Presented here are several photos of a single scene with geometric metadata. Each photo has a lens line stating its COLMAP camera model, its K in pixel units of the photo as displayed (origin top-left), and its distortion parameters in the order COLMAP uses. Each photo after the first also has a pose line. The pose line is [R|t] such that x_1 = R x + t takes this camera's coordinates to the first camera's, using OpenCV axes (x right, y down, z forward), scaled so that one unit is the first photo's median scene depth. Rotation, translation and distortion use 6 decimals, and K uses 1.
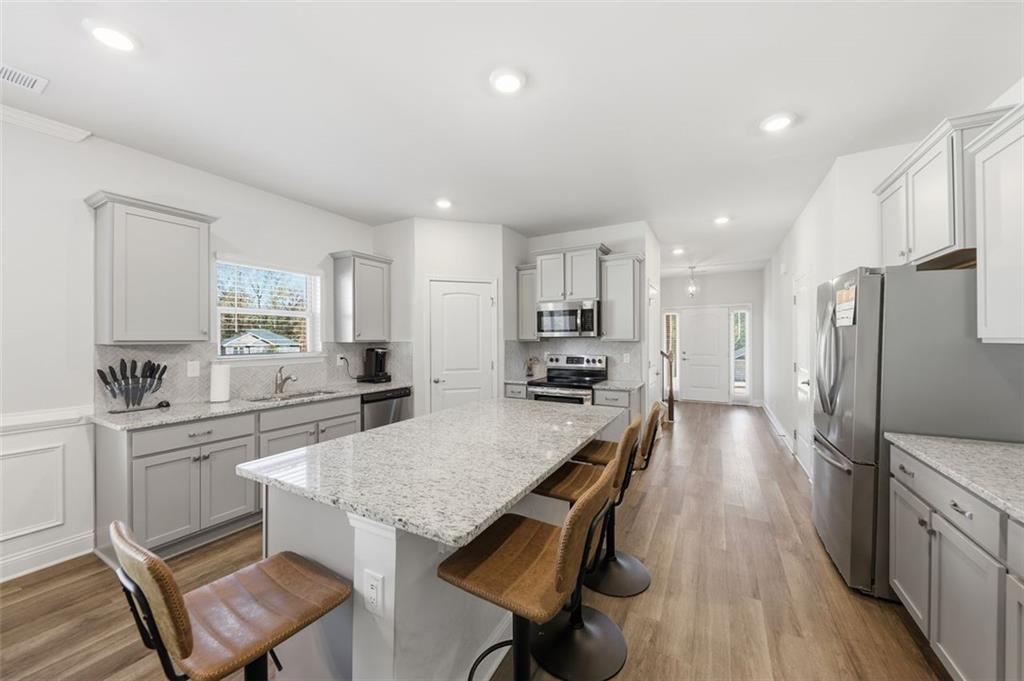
lens RADIAL K [[361.0, 0, 510.5], [0, 361.0, 338.7], [0, 0, 1]] dist [-0.001953, -0.000092]
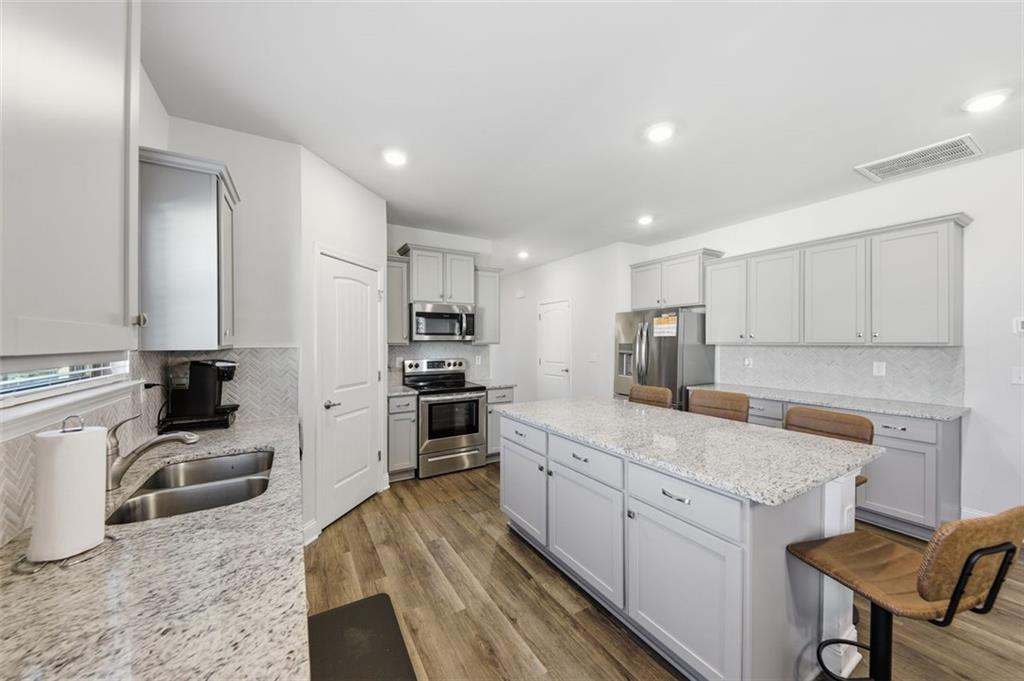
lens RADIAL K [[361.0, 0, 511.3], [0, 361.0, 344.2], [0, 0, 1]] dist [-0.001953, -0.000092]
pose [[0.492179, -0.003295, 0.870488, -0.839957], [-0.003584, 0.999977, 0.005811, -0.002005], [-0.870487, -0.005980, 0.492155, 0.513818]]
